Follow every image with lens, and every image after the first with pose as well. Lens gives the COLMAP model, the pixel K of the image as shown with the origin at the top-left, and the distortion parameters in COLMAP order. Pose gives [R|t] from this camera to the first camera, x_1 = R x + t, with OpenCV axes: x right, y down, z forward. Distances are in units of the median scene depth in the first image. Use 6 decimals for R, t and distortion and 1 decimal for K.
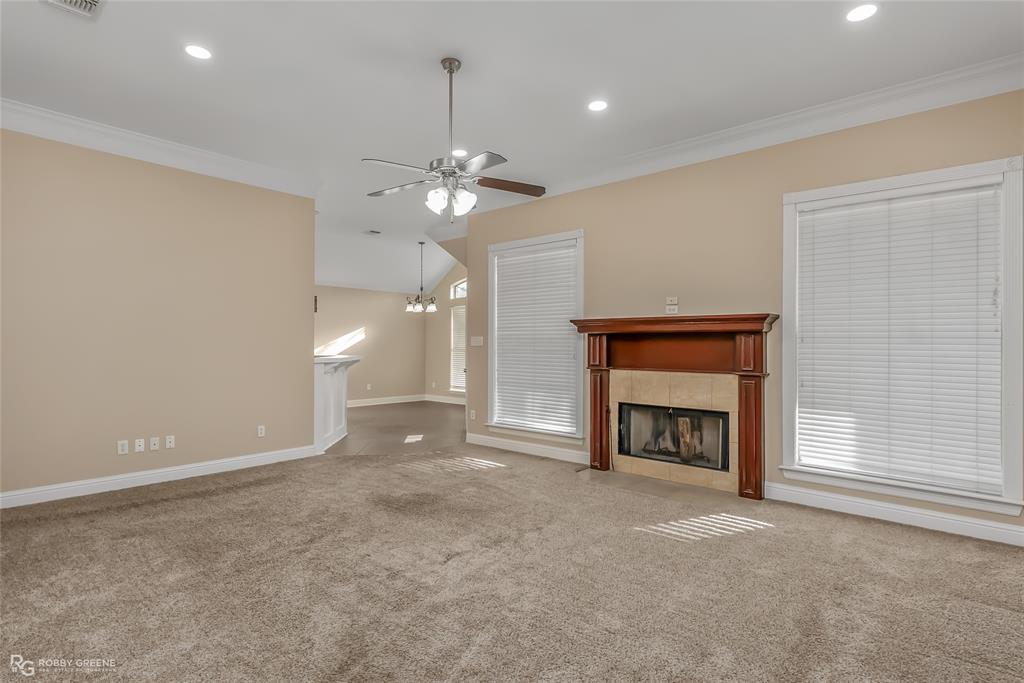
lens RADIAL K [[512.1, 0, 514.3], [0, 512.1, 337.6], [0, 0, 1]] dist [-0.004589, 0.000854]
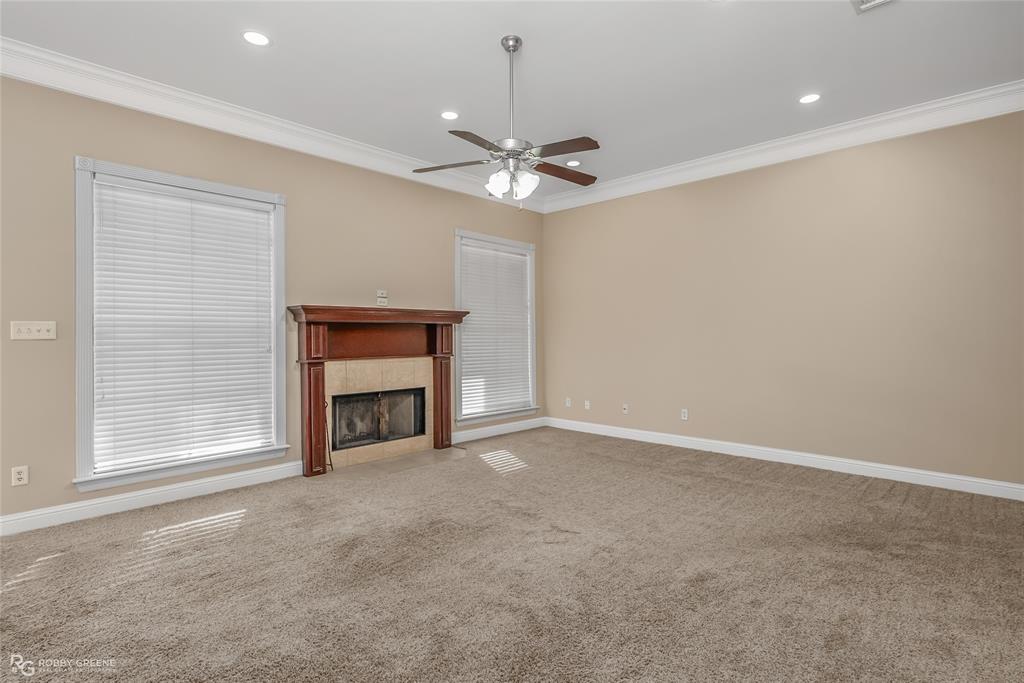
lens RADIAL K [[502.9, 0, 511.7], [0, 502.9, 340.3], [0, 0, 1]] dist [-0.005518, -0.000440]
pose [[0.052391, -0.013068, 0.998541, -0.742410], [-0.007117, 0.999884, 0.013459, 0.010309], [-0.998601, -0.007812, 0.052292, 0.664808]]
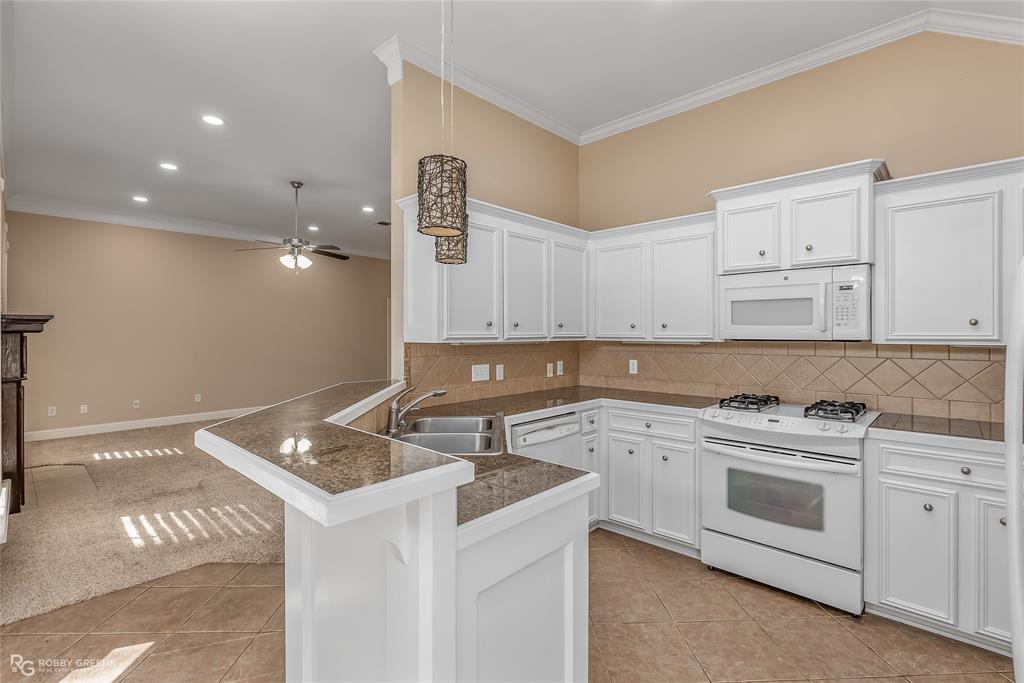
lens RADIAL K [[476.6, 0, 508.4], [0, 476.6, 341.2], [0, 0, 1]] dist [-0.003207, -0.000339]
pose [[-0.999004, -0.005951, 0.044221, -0.641288], [-0.005939, 0.999982, 0.000401, 0.001238], [-0.044223, 0.000138, -0.999022, 1.834069]]
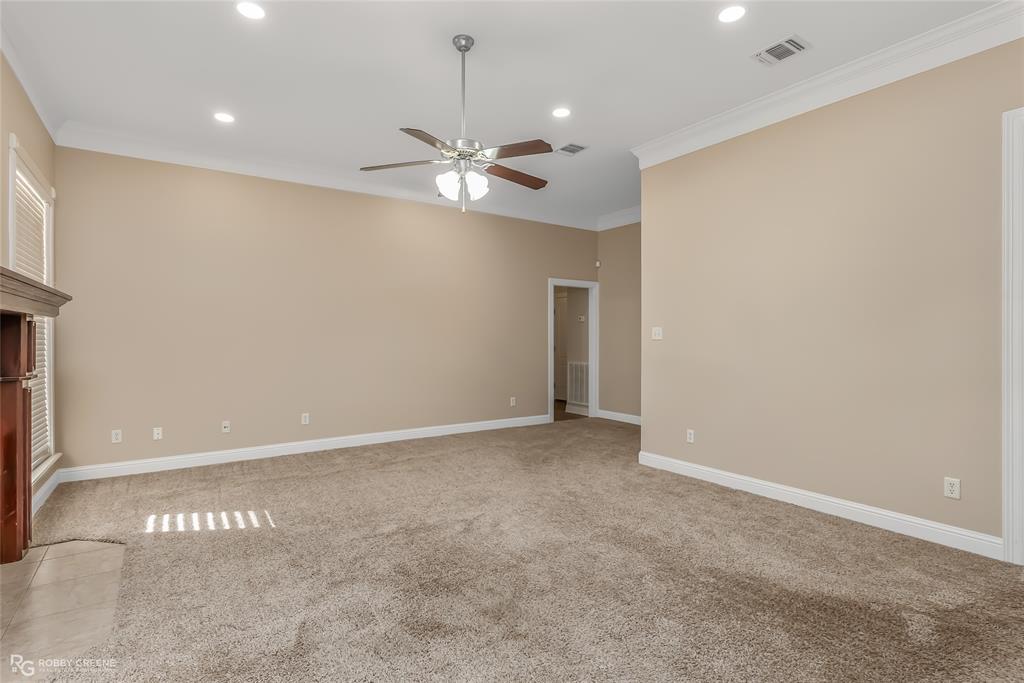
lens RADIAL K [[512.1, 0, 506.5], [0, 512.1, 343.3], [0, 0, 1]] dist [-0.004589, 0.000854]
pose [[-0.966662, -0.004547, 0.256014, -0.303173], [-0.004646, 0.999989, 0.000218, 0.019543], [-0.256012, -0.000978, -0.966673, 1.338473]]
